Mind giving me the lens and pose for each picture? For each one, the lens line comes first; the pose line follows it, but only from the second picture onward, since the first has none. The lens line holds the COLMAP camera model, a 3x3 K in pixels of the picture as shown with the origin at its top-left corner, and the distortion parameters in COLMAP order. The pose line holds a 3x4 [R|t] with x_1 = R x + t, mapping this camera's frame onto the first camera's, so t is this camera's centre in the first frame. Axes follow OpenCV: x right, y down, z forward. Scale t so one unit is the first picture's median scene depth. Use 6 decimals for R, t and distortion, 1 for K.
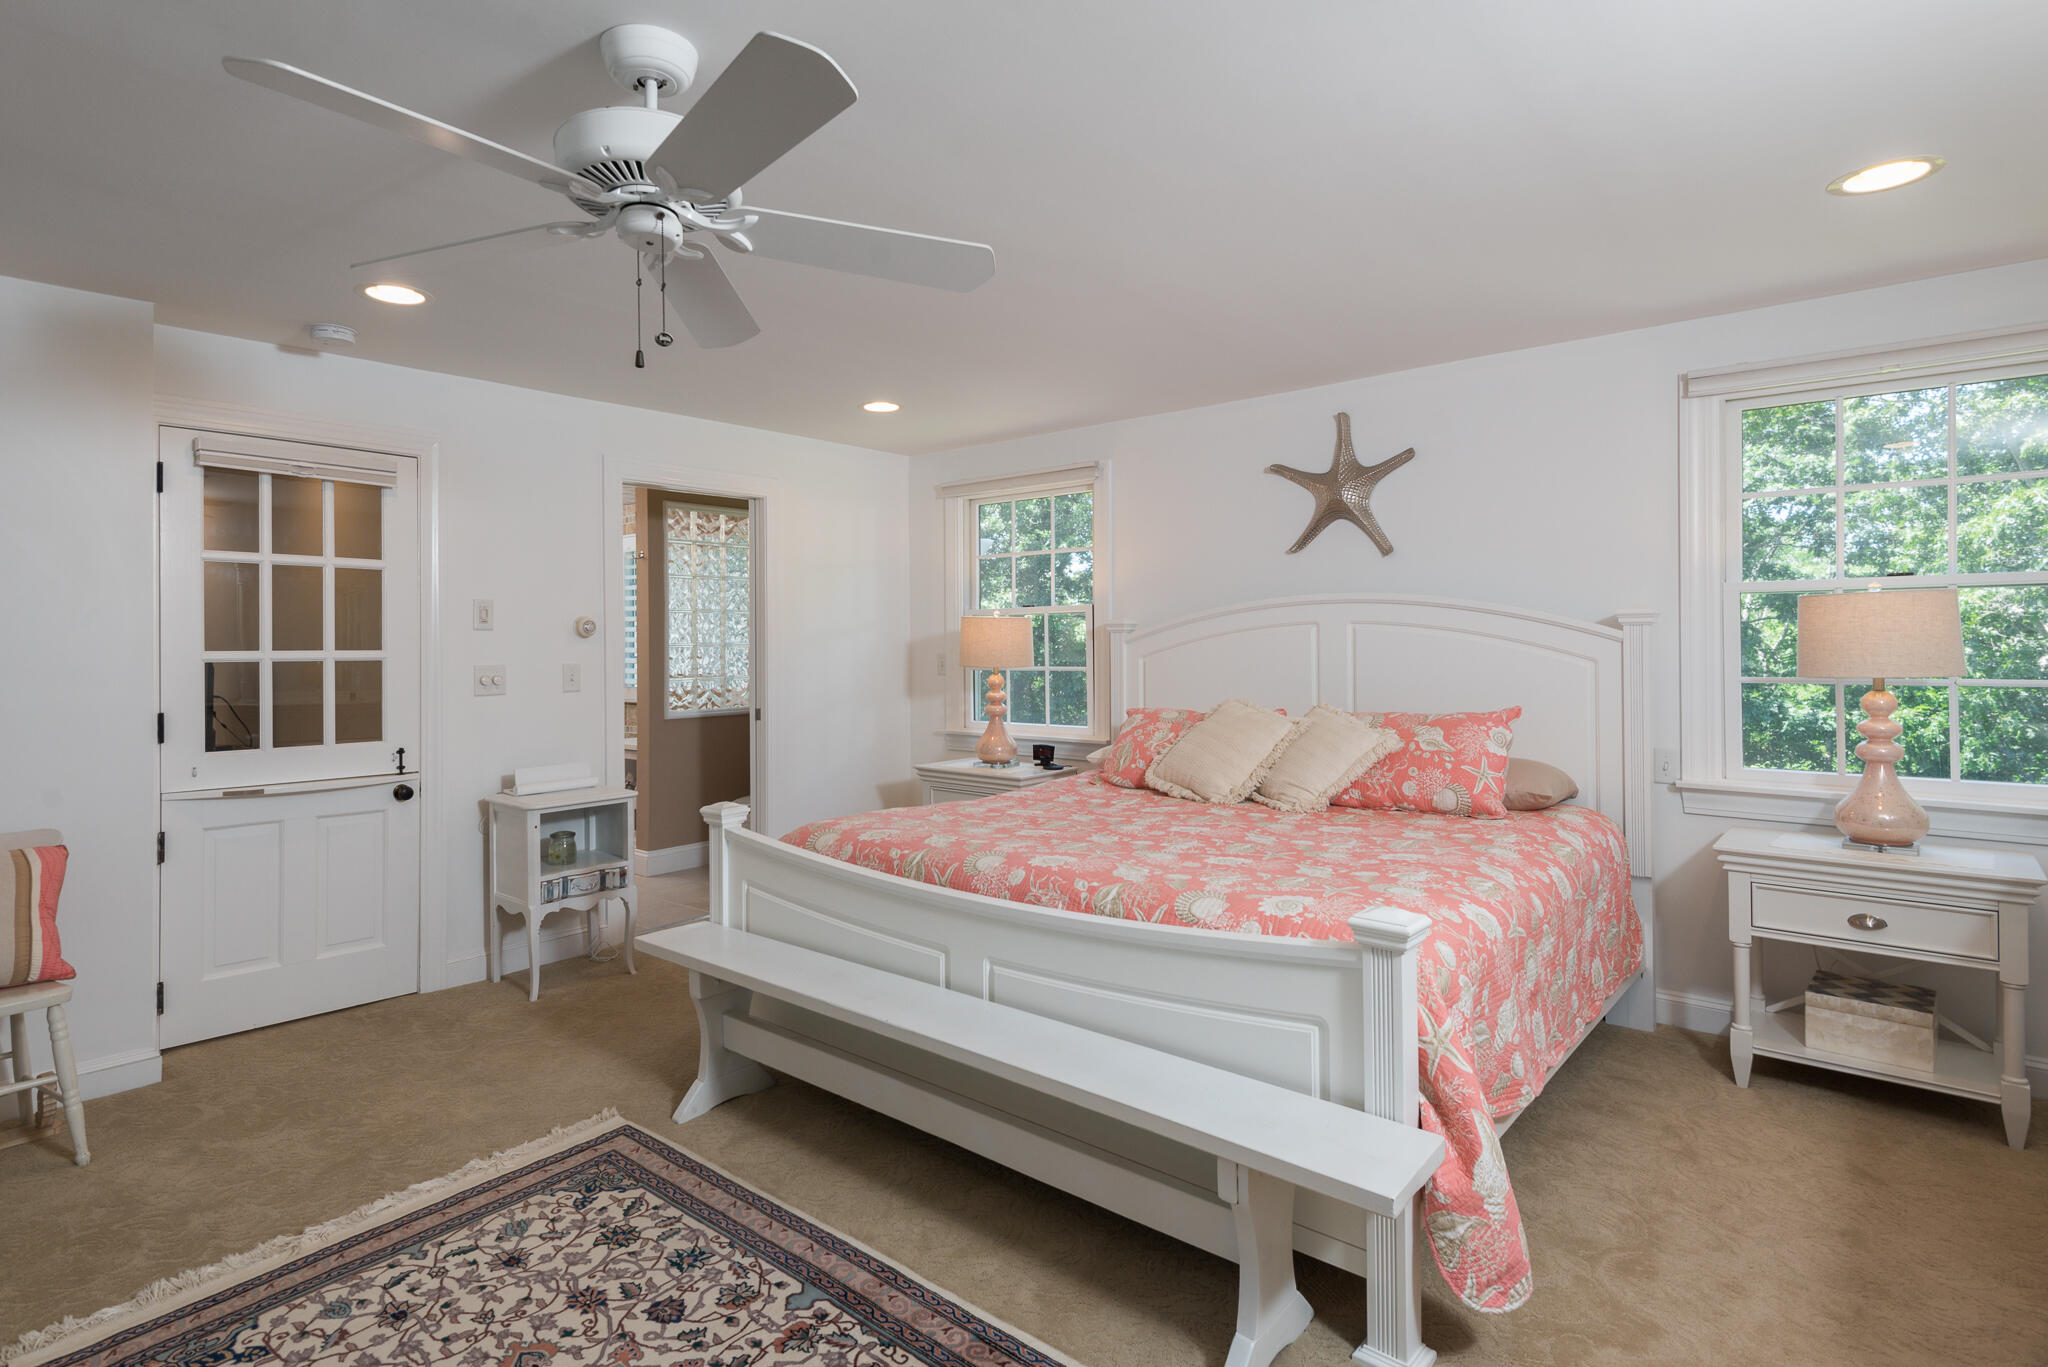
lens RADIAL K [[966.0, 0, 1022.0], [0, 966.0, 638.1], [0, 0, 1]] dist [0.001218, -0.000244]
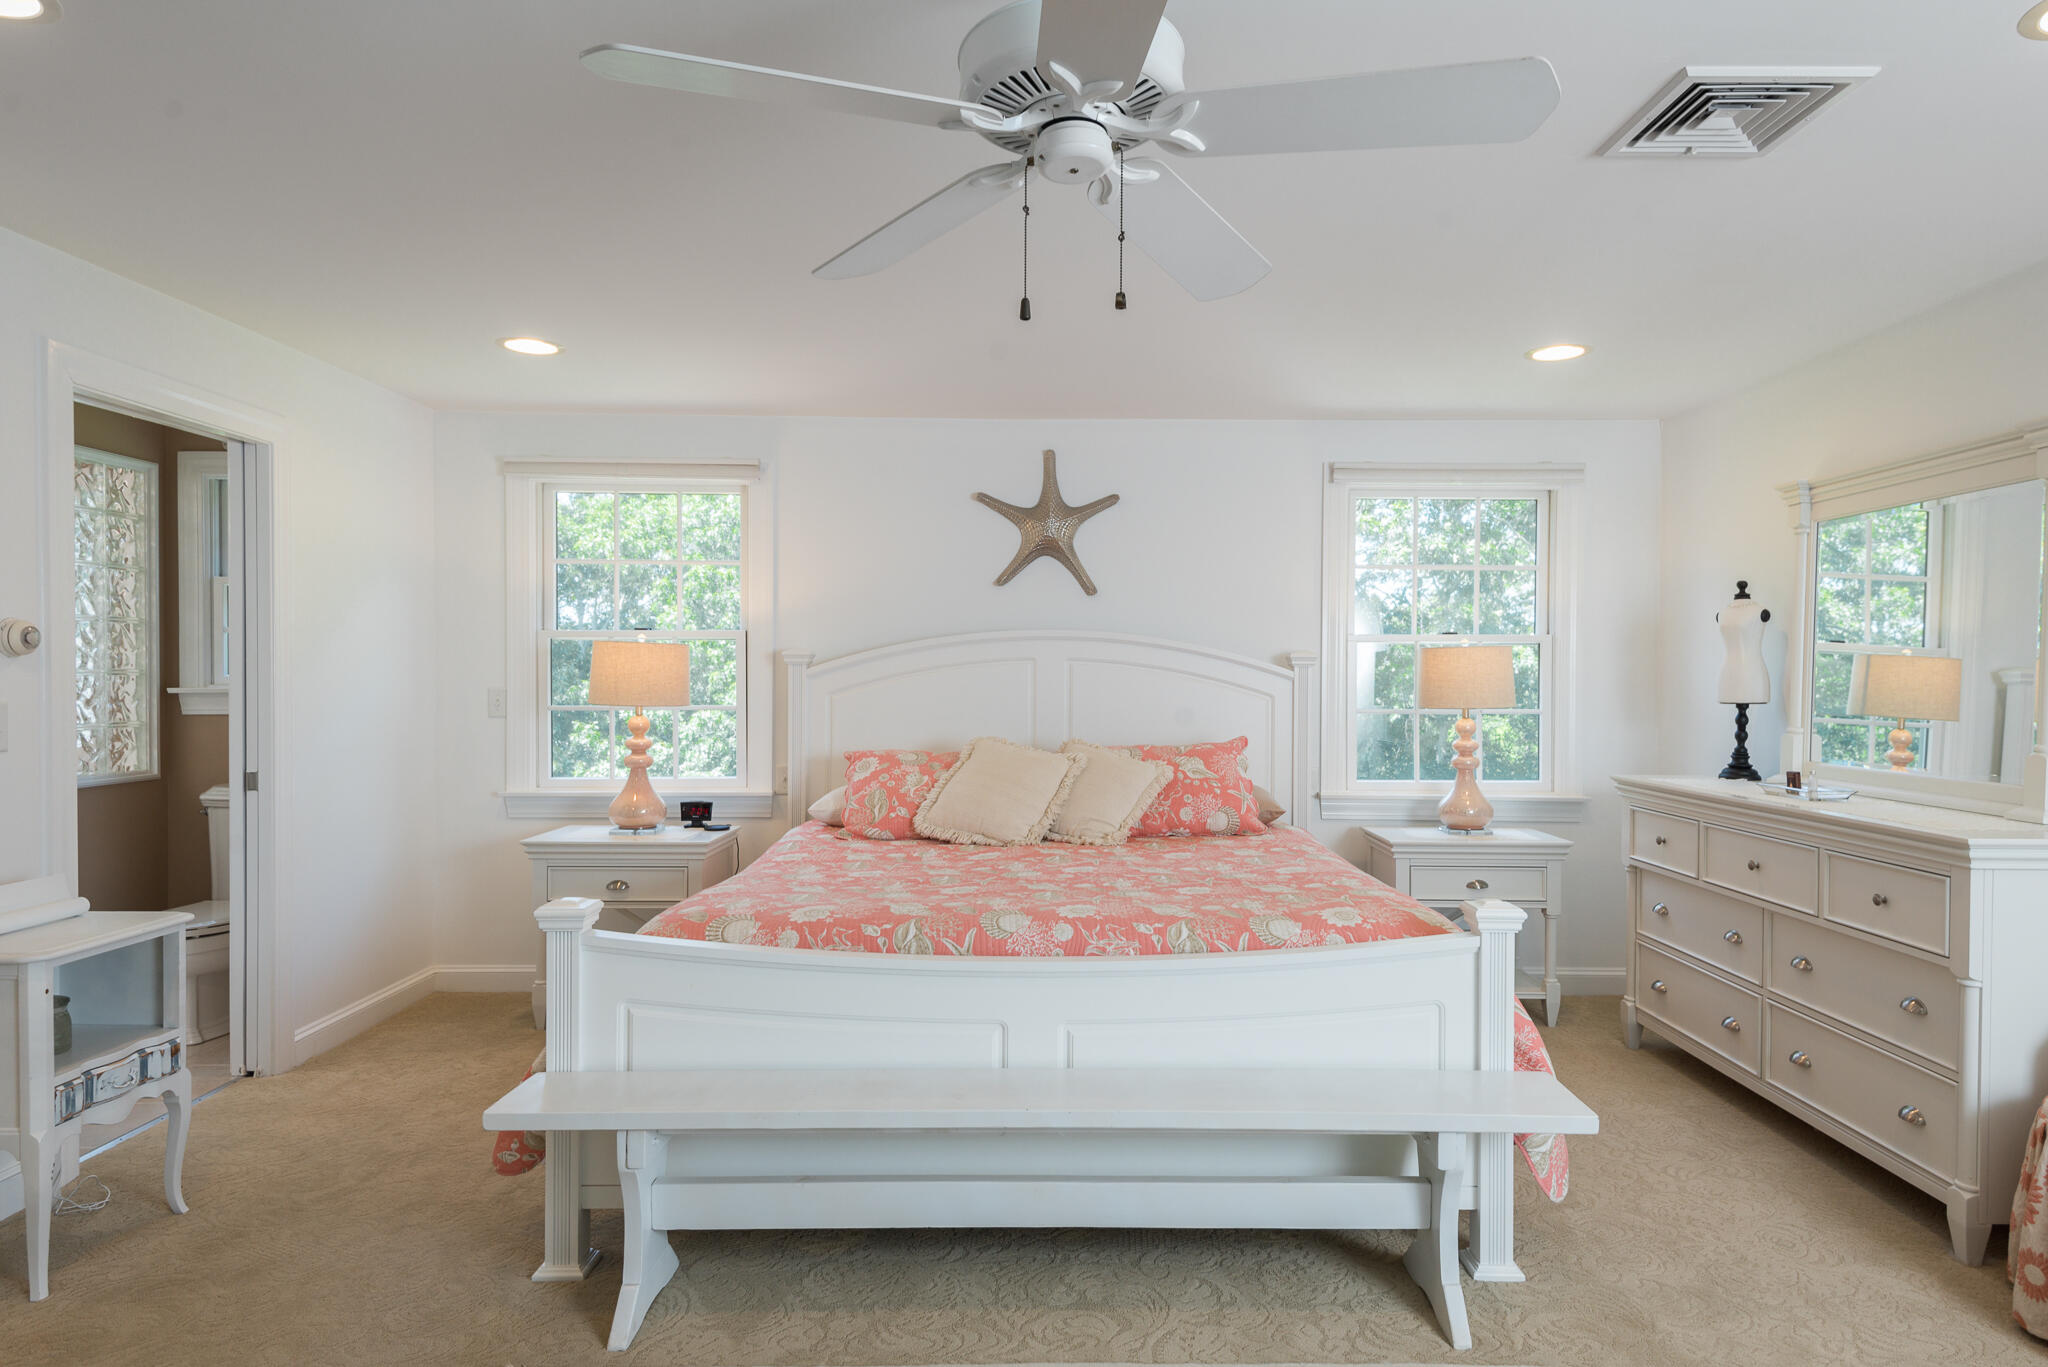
lens RADIAL K [[1110.0, 0, 1024.0], [0, 1110.0, 683.5], [0, 0, 1]] dist [-0.003269, -0.001661]
pose [[0.772109, 0.007900, 0.635441, -0.464720], [-0.012316, 0.999921, 0.002534, 0.007492], [-0.635371, -0.009782, 0.772145, 0.139722]]
